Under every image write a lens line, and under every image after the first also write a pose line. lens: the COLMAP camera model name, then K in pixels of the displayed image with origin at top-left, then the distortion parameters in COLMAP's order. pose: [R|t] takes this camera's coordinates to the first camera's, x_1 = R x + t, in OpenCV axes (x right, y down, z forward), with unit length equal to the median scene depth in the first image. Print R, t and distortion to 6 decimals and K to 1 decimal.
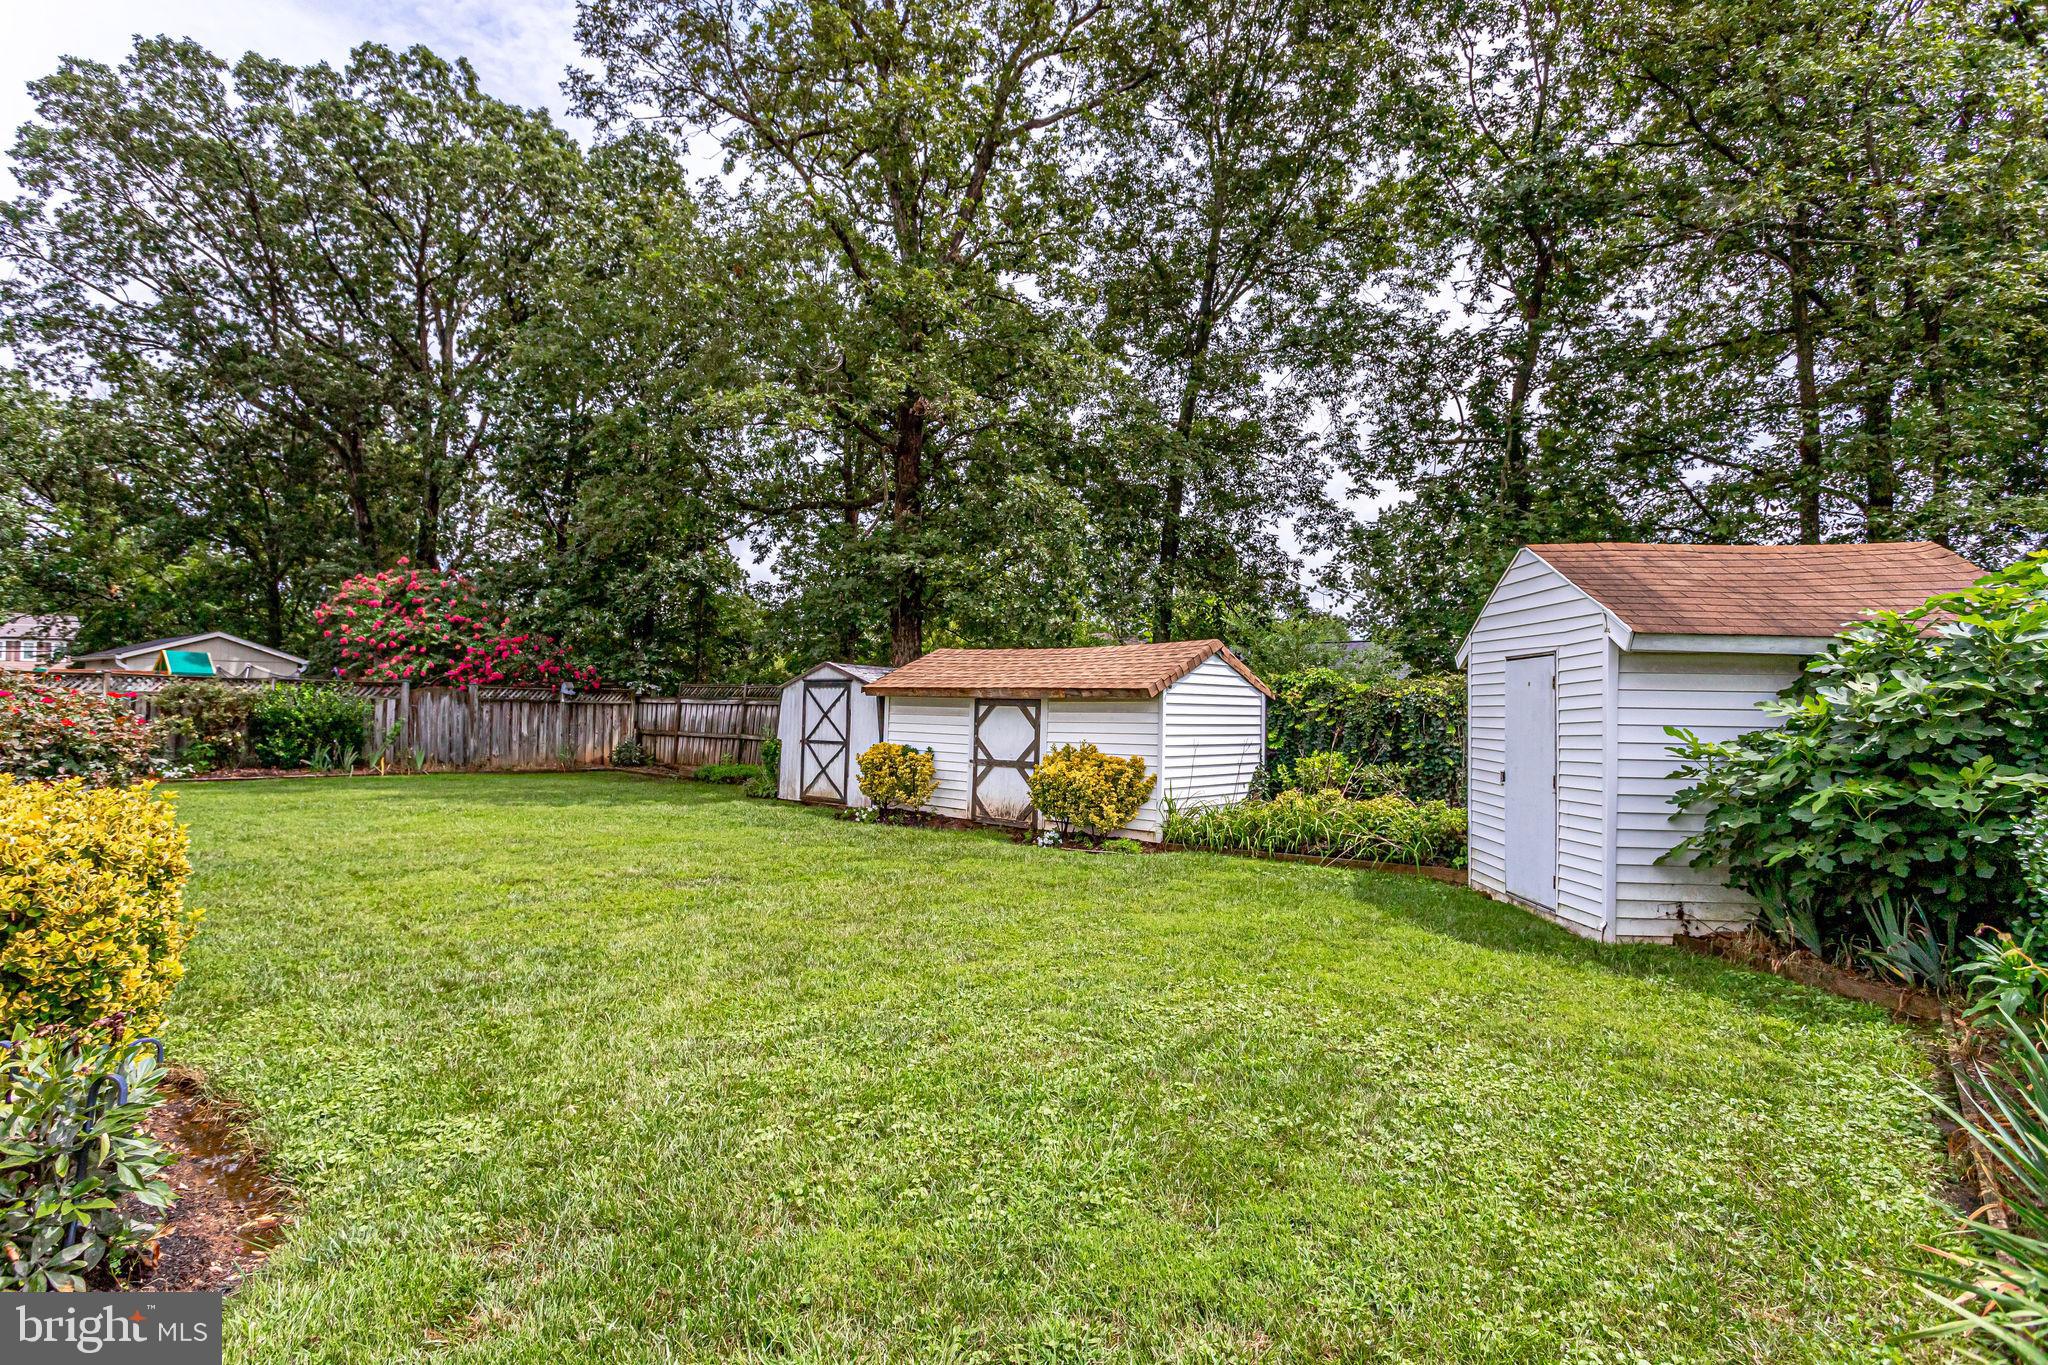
lens RADIAL K [[1079.4, 0, 1024.0], [0, 1079.4, 682.5], [0, 0, 1]] dist [-0.001813, 0.006961]
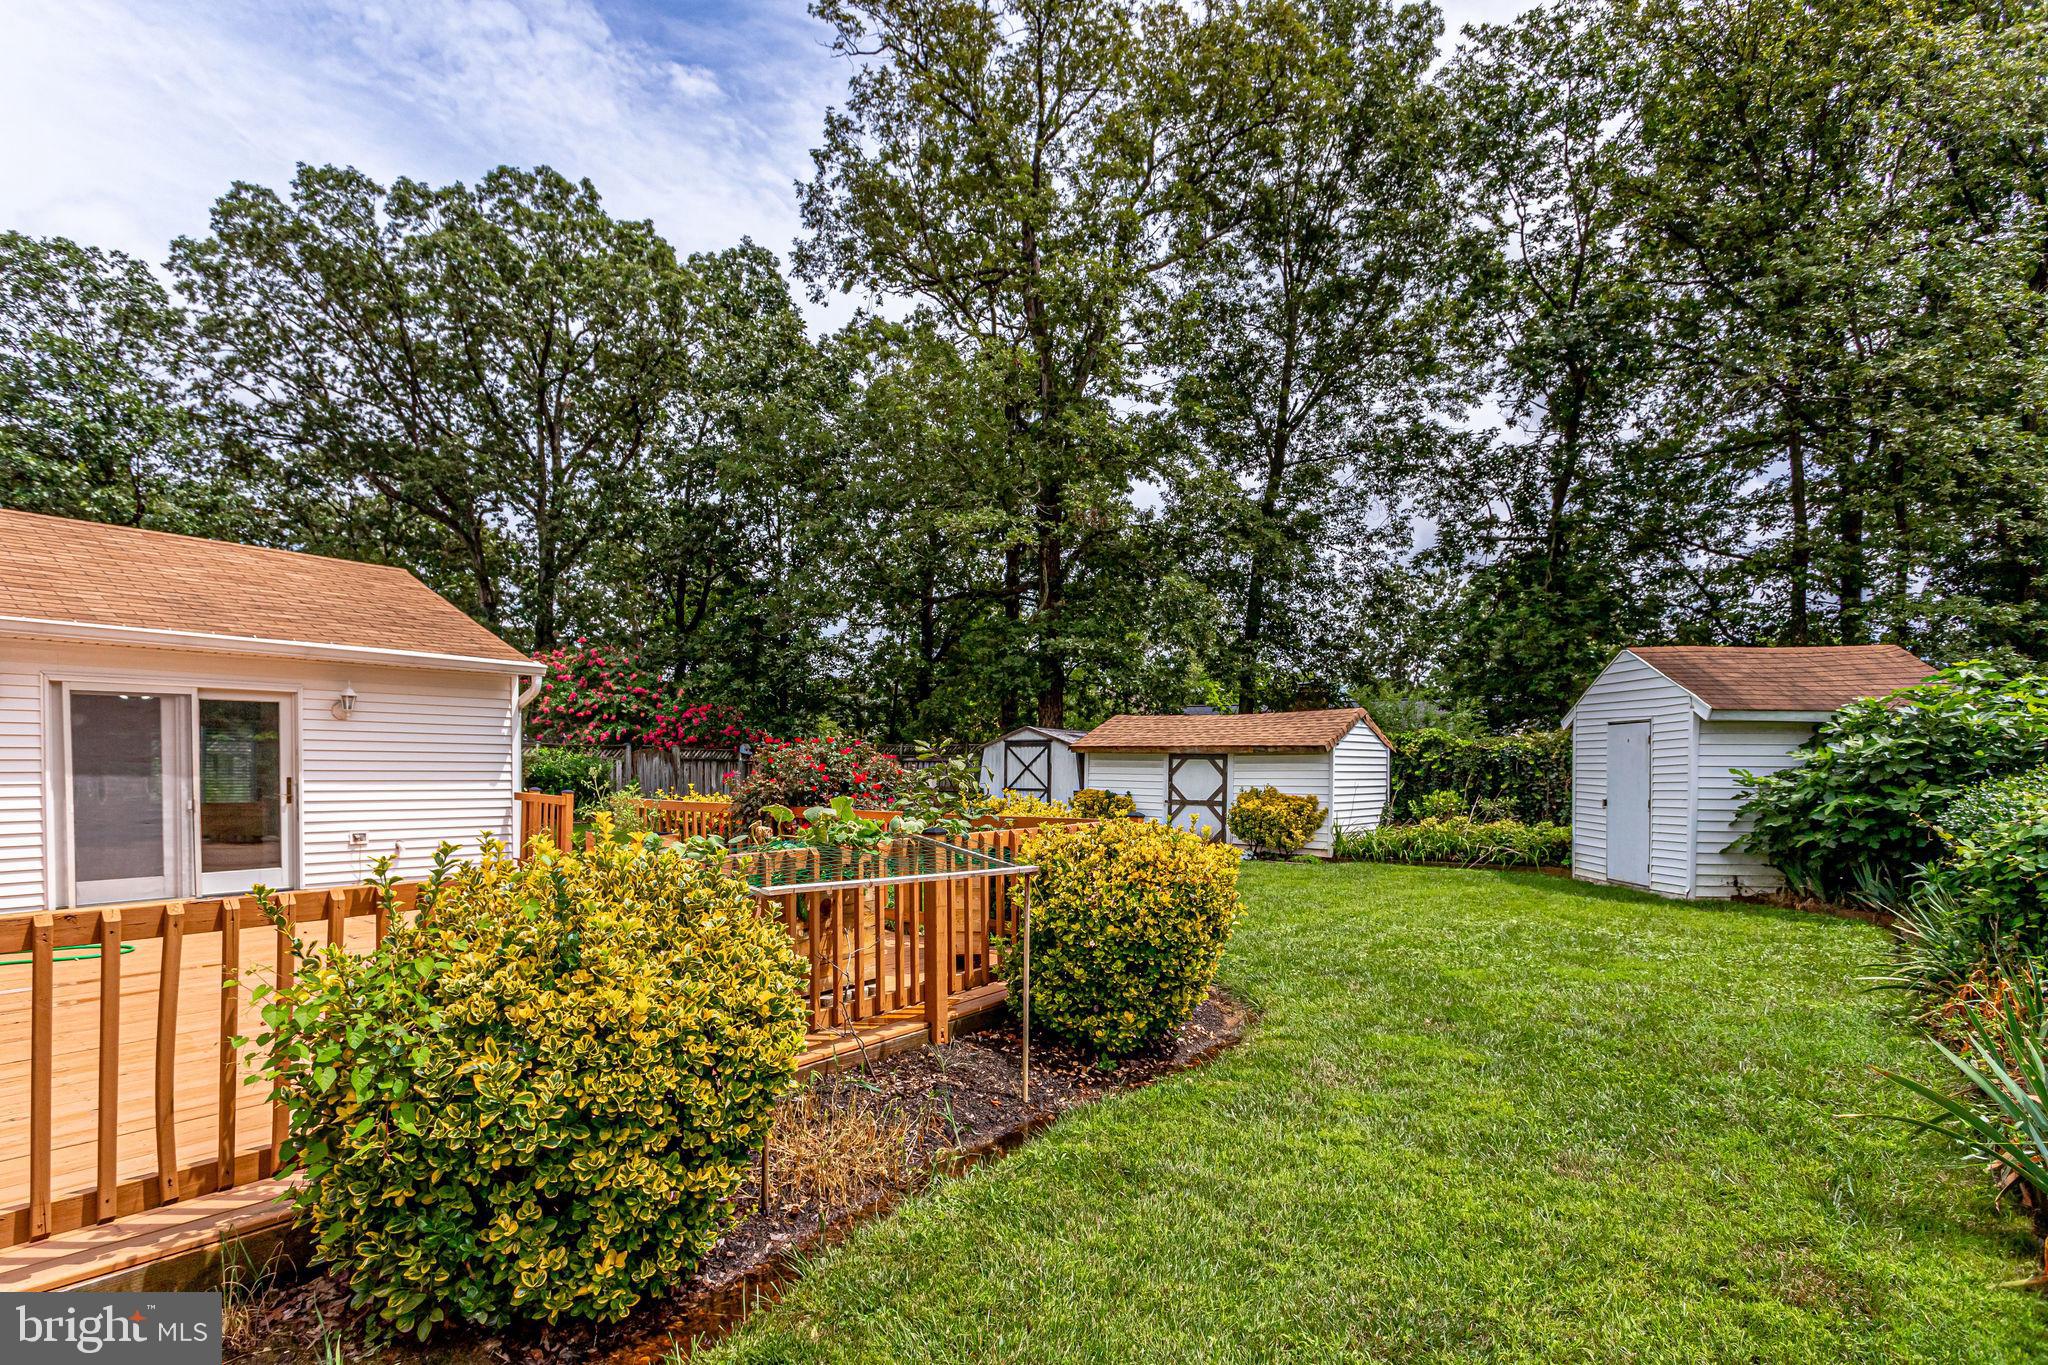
lens RADIAL K [[1076.4, 0, 1001.8], [0, 1076.4, 782.5], [0, 0, 1]] dist [0.011207, -0.000554]
pose [[0.999817, -0.011291, 0.015429, -0.275866], [0.010621, 0.999025, 0.042853, -0.009156], [-0.015898, -0.042682, 0.998962, -0.319374]]
